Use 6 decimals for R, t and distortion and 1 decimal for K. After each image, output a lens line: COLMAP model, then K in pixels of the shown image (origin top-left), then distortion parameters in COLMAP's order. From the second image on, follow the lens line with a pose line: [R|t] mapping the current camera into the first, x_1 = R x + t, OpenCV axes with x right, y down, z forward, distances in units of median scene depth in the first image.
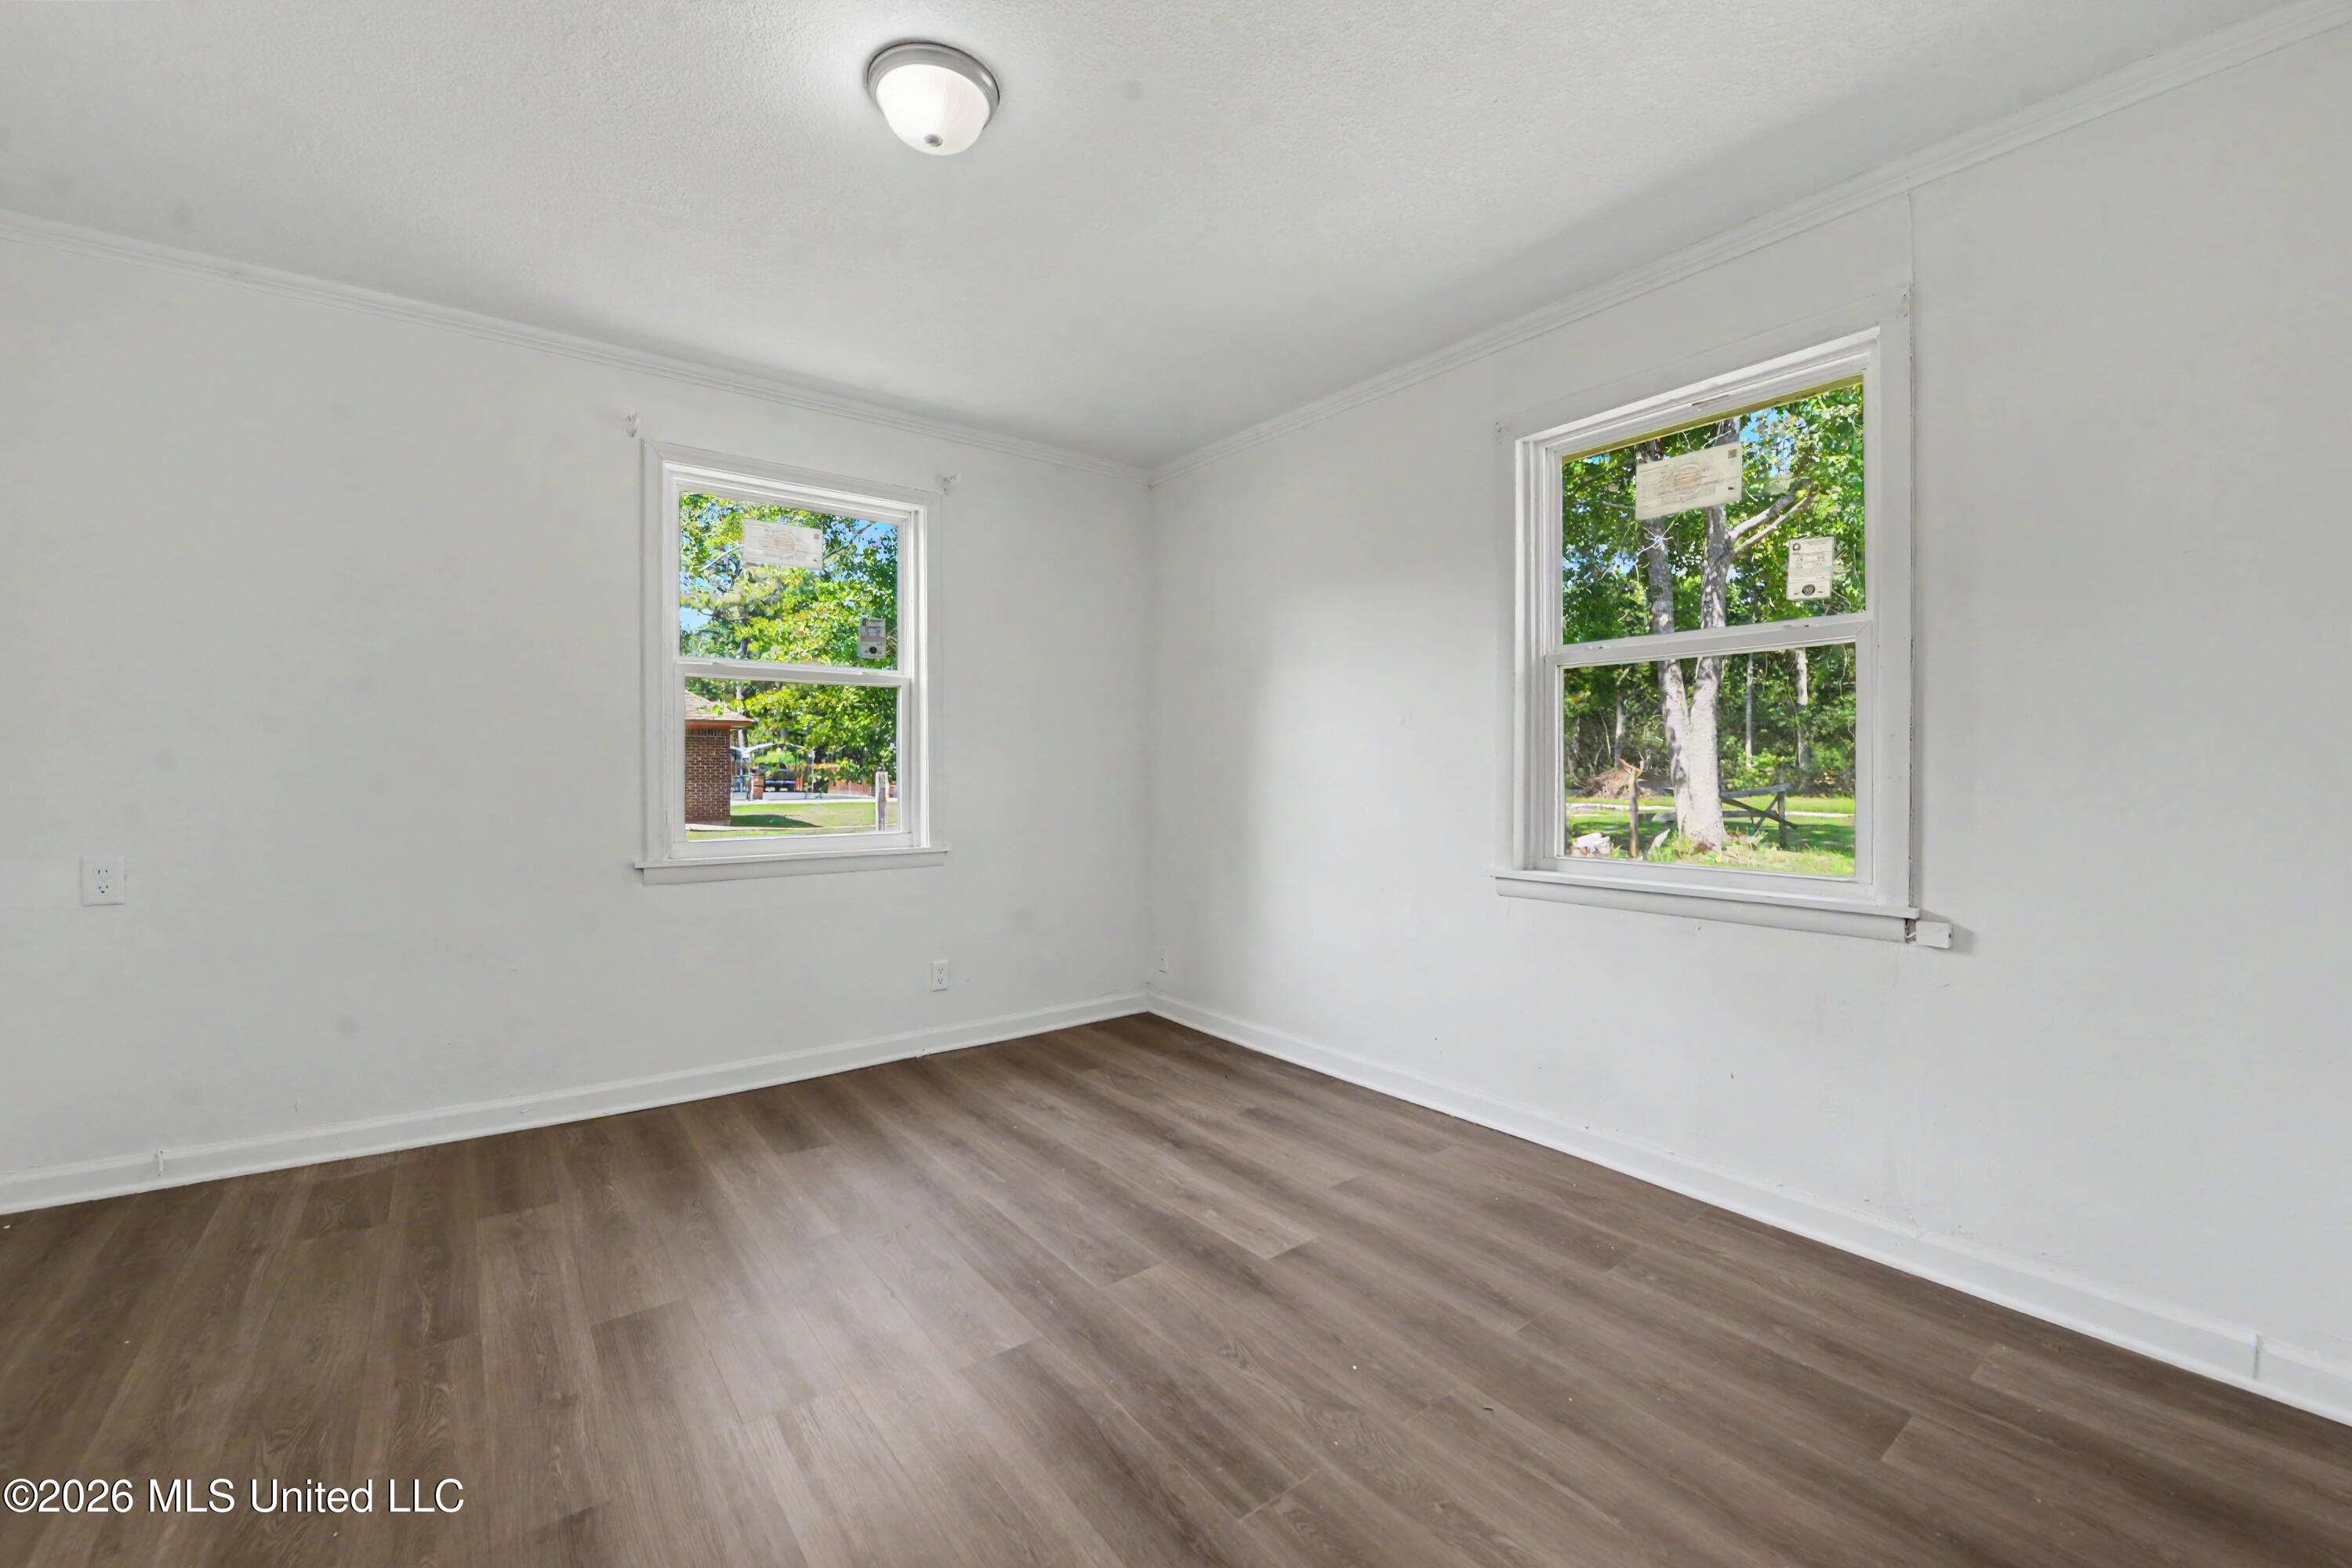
lens RADIAL K [[953.2, 0, 1181.1], [0, 953.2, 776.6], [0, 0, 1]] dist [-0.011117, -0.000318]
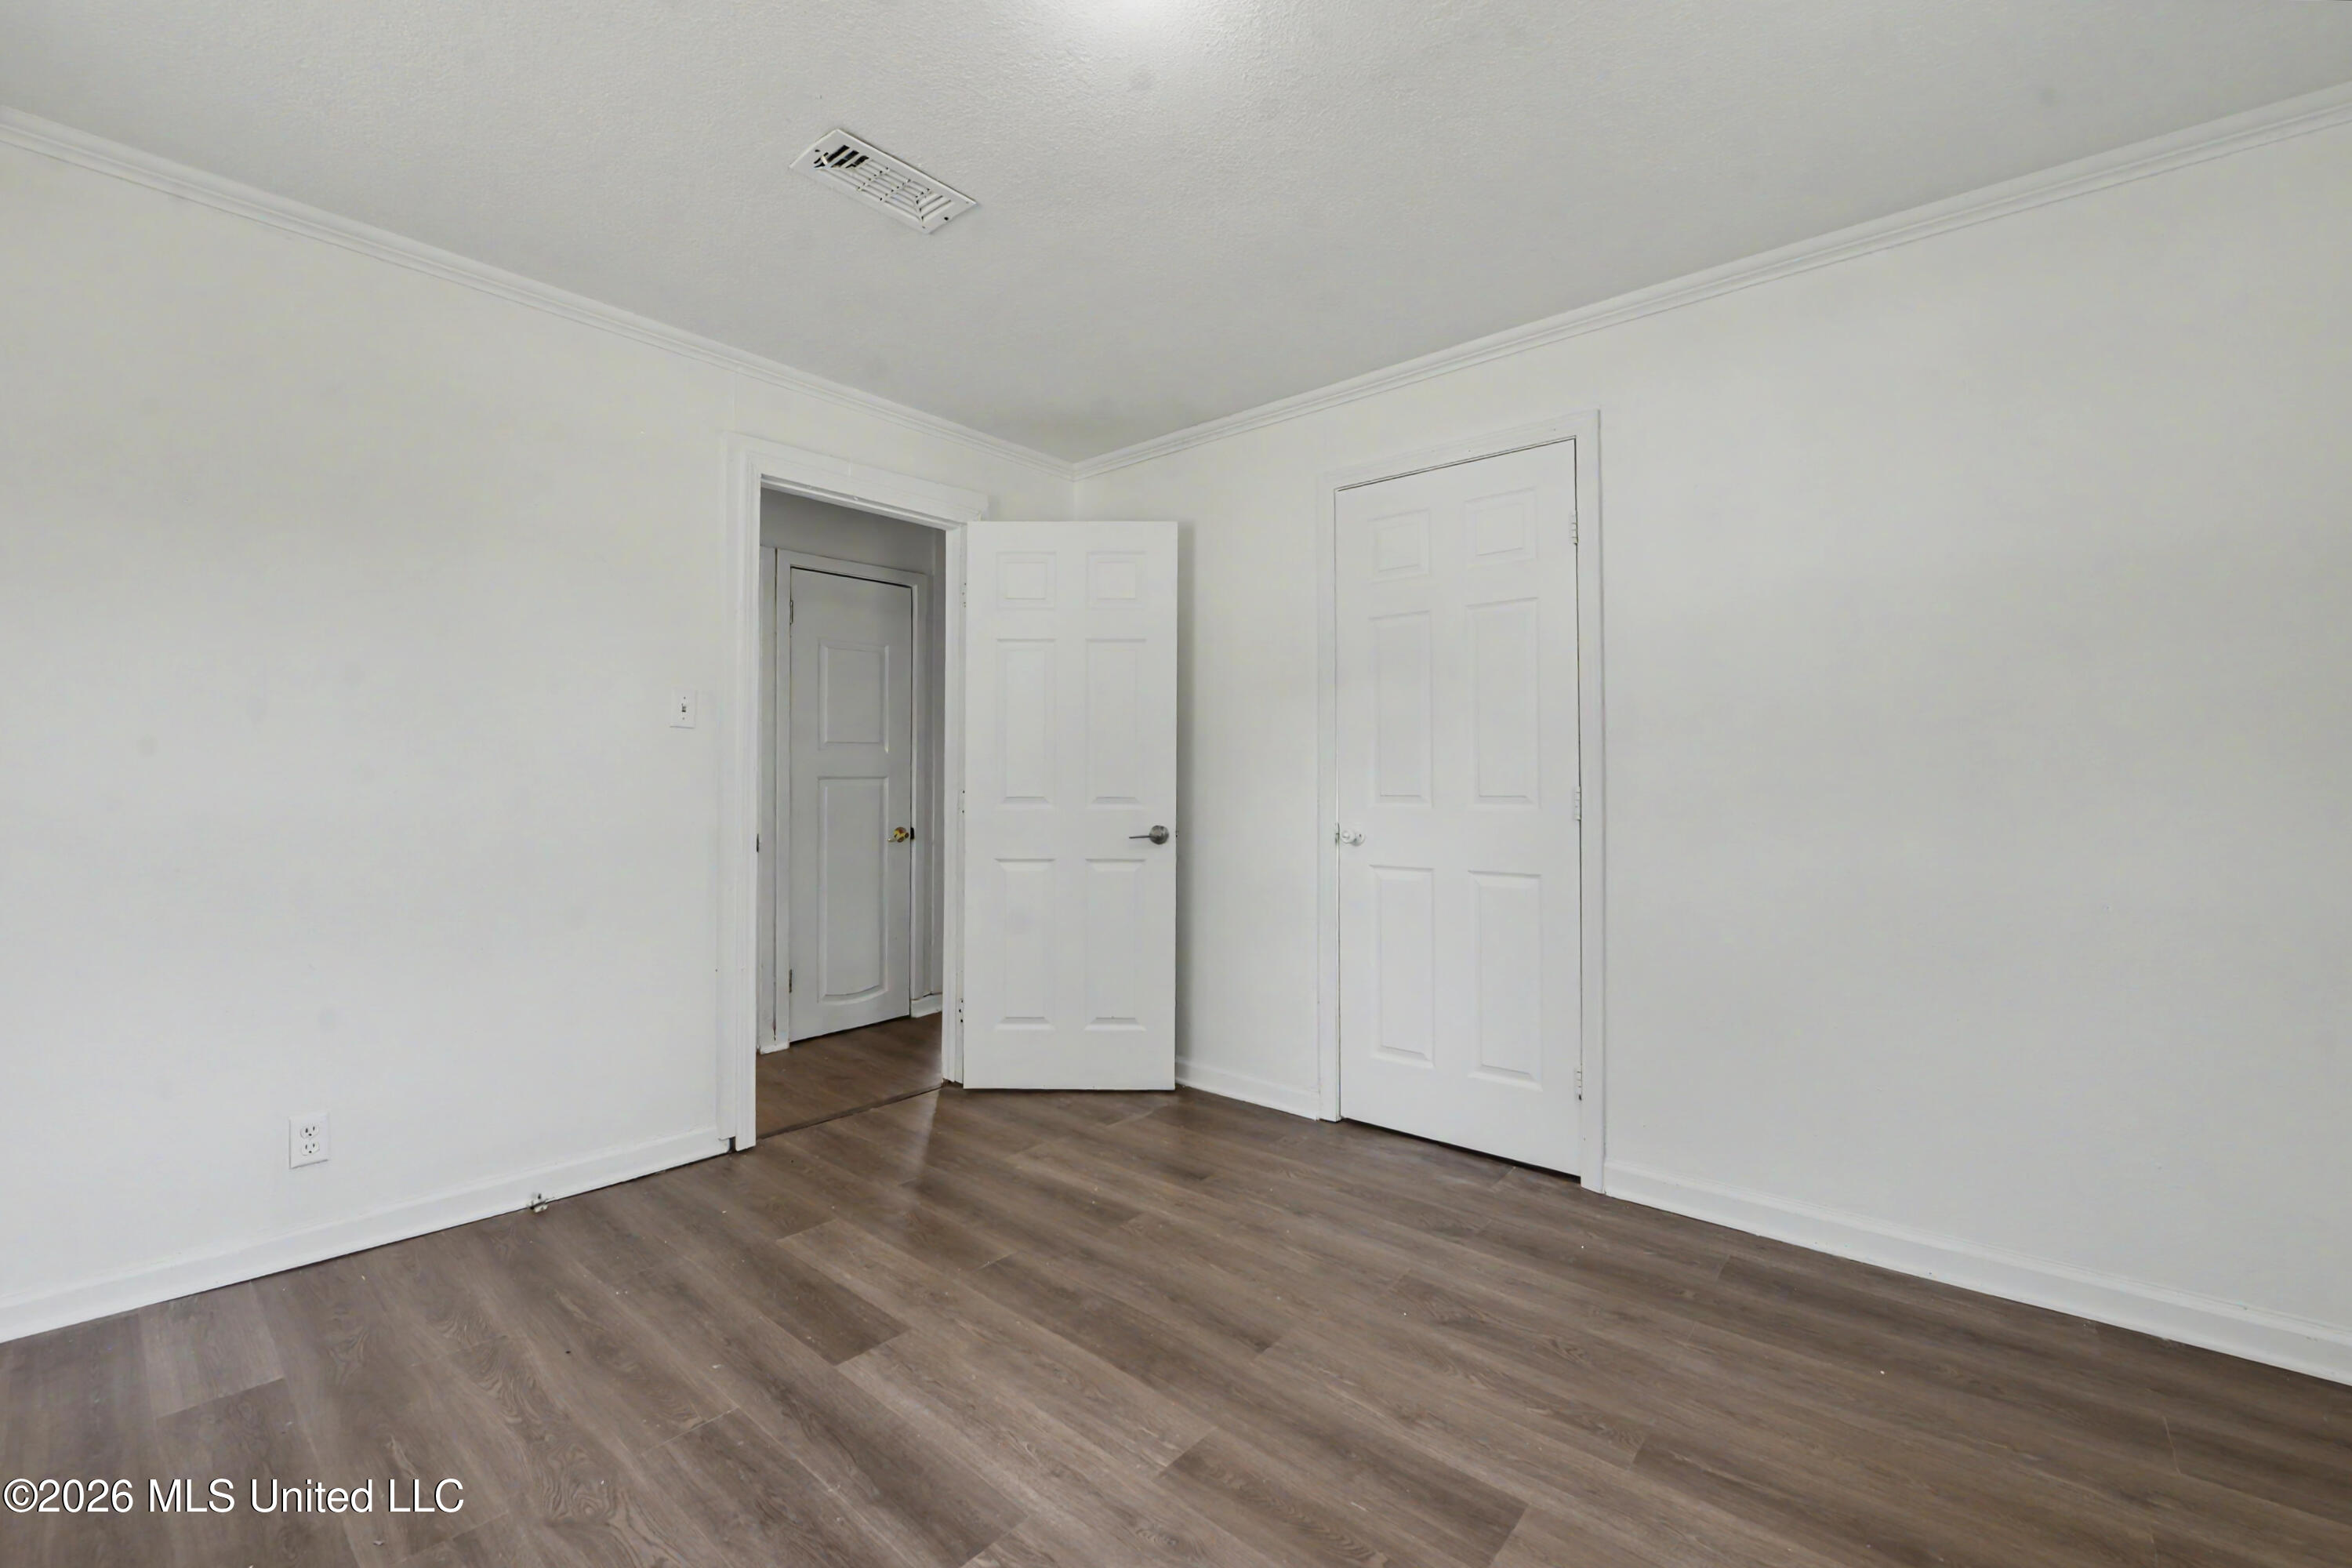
lens RADIAL K [[953.2, 0, 1181.1], [0, 953.2, 776.6], [0, 0, 1]] dist [-0.011117, -0.000318]
pose [[-0.975434, -0.006252, -0.220205, -0.188589], [-0.007114, 0.999970, 0.003119, -0.030009], [0.220179, 0.004608, -0.975449, 1.957689]]
